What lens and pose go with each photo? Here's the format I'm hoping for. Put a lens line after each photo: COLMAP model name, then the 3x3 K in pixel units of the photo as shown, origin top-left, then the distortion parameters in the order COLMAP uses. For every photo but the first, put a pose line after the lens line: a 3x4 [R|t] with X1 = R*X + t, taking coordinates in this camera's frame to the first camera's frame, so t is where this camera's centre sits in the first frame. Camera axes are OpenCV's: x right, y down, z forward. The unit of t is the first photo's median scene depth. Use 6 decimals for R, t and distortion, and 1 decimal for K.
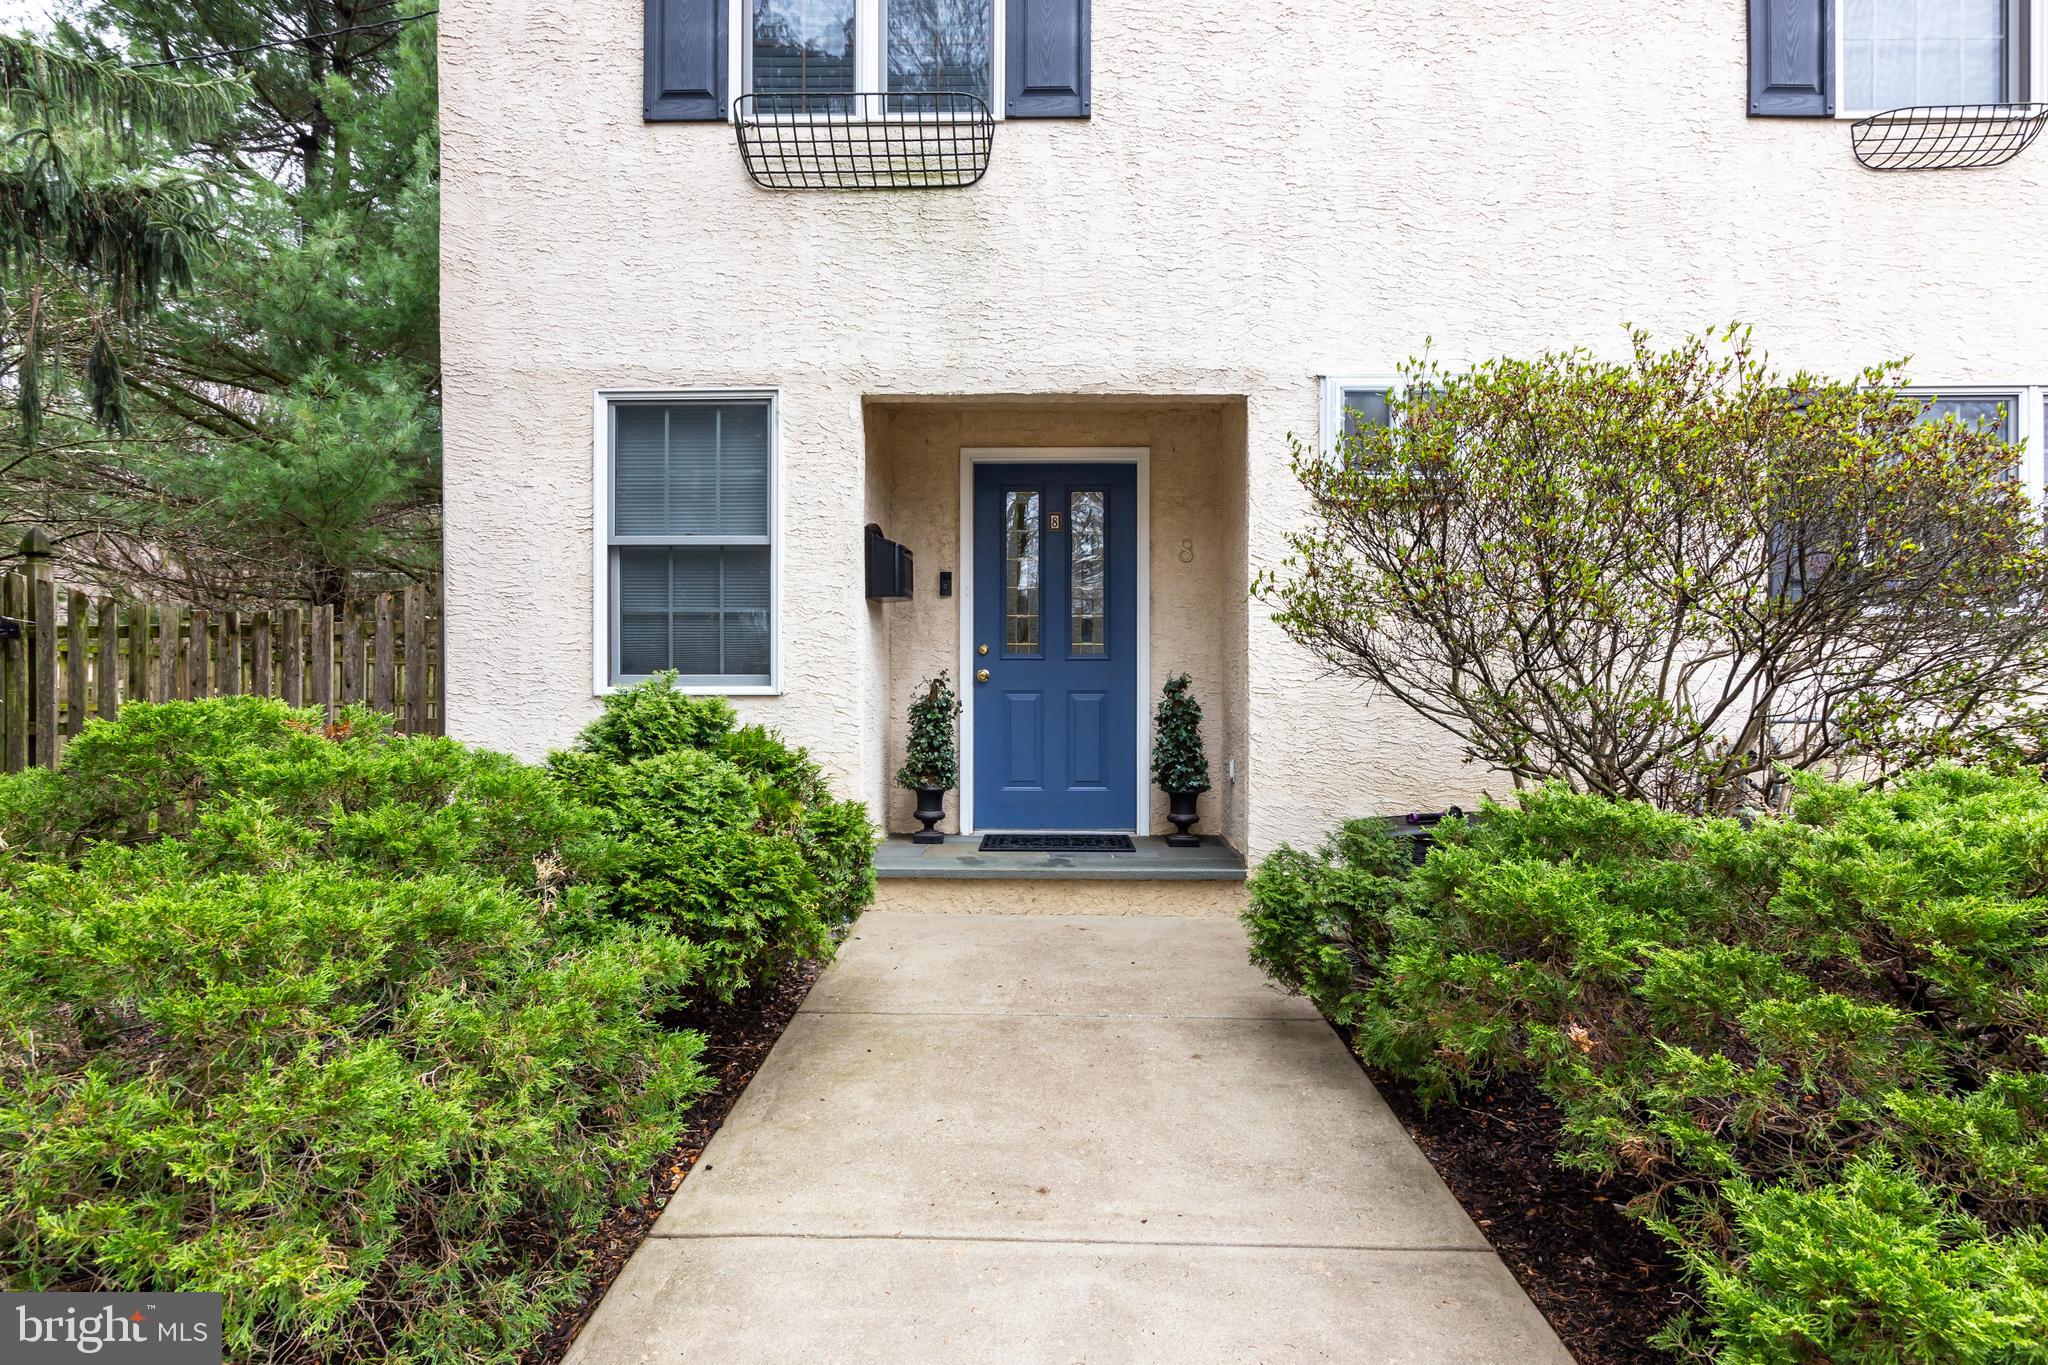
lens RADIAL K [[980.8, 0, 1023.9], [0, 980.8, 655.6], [0, 0, 1]] dist [0.002025, 0.000295]
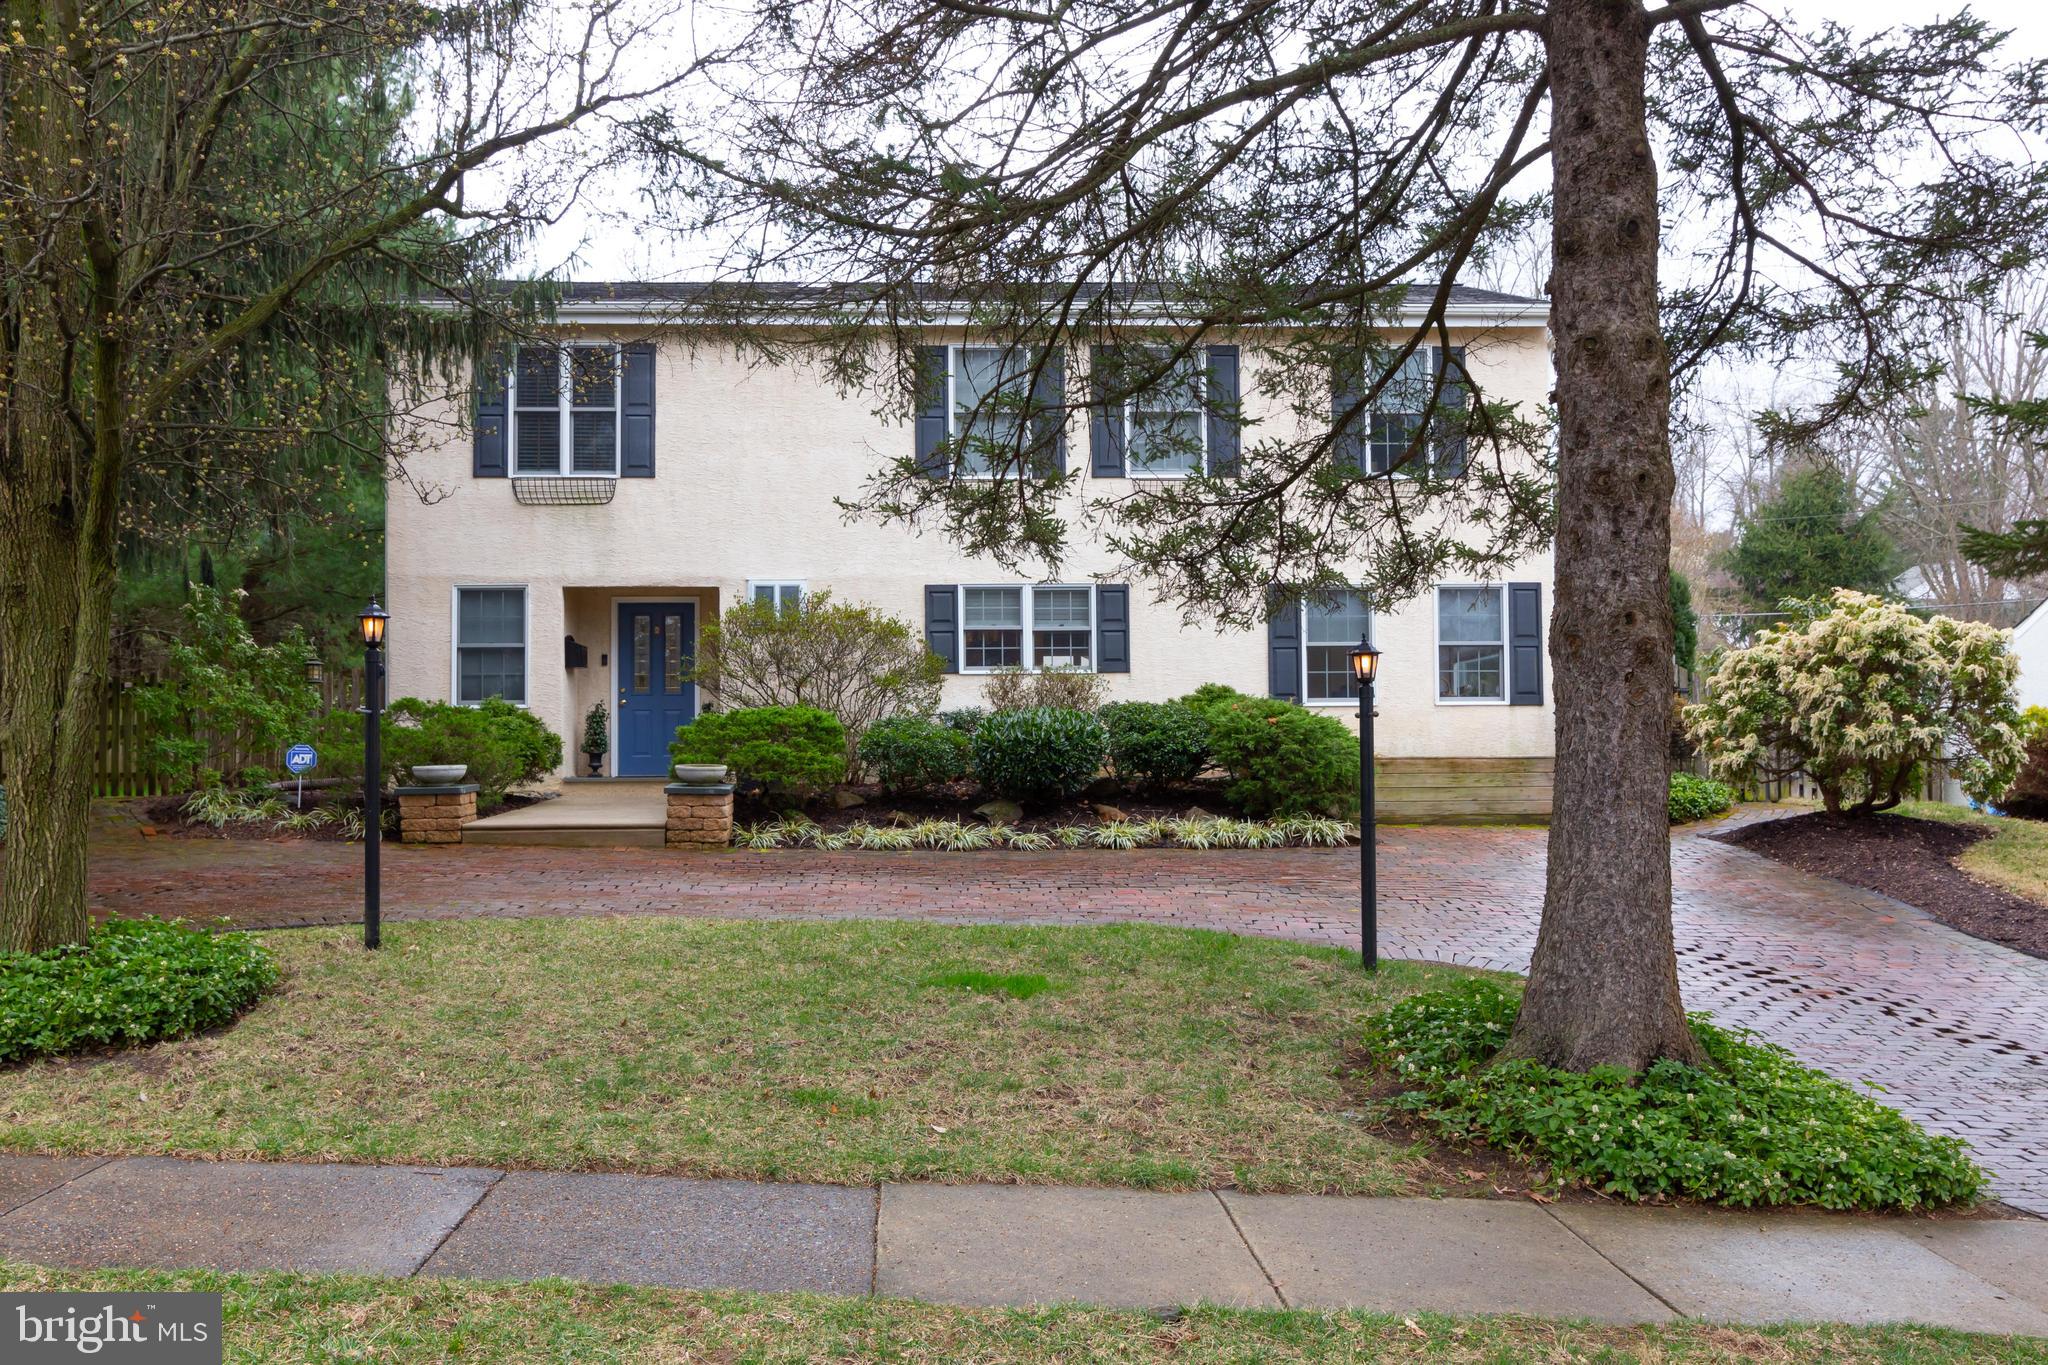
lens RADIAL K [[1644.8, 0, 980.9], [0, 1644.8, 682.2], [0, 0, 1]] dist [0.002122, -0.003081]
pose [[0.997635, -0.007384, 0.068335, 0.583966], [0.008864, 0.999732, -0.021383, 0.070217], [-0.068159, 0.021938, 0.997433, -3.114636]]
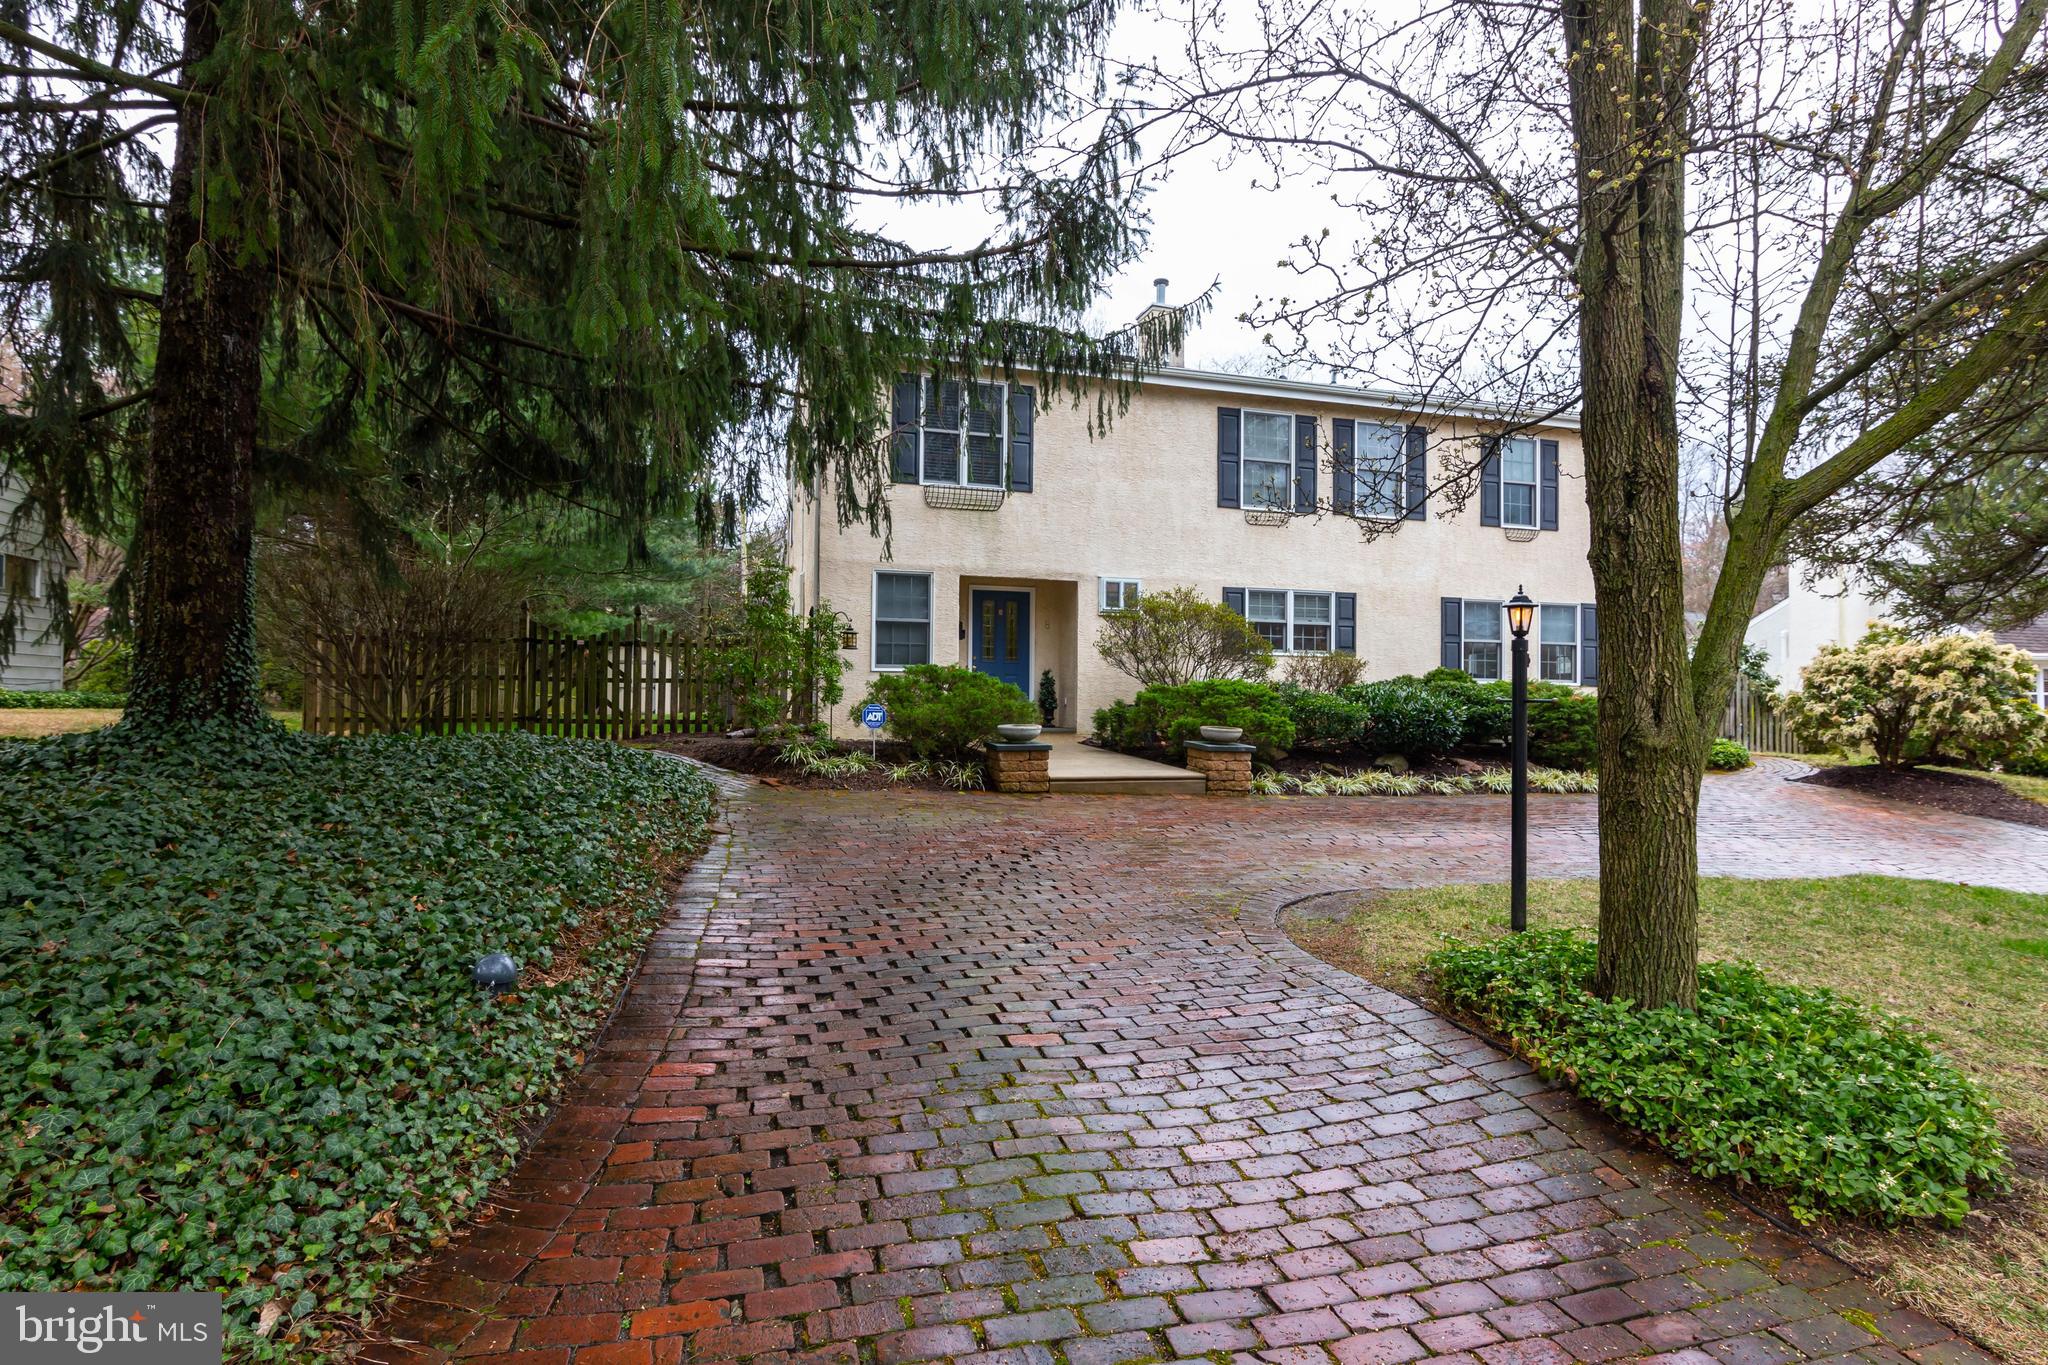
lens RADIAL K [[1043.8, 0, 1025.3], [0, 1043.8, 659.4], [0, 0, 1]] dist [0.001695, -0.000150]
pose [[0.948942, 0.019831, 0.314825, -0.974883], [-0.016669, 0.999780, -0.012732, 0.035561], [-0.315009, 0.006834, 0.949064, -2.117654]]
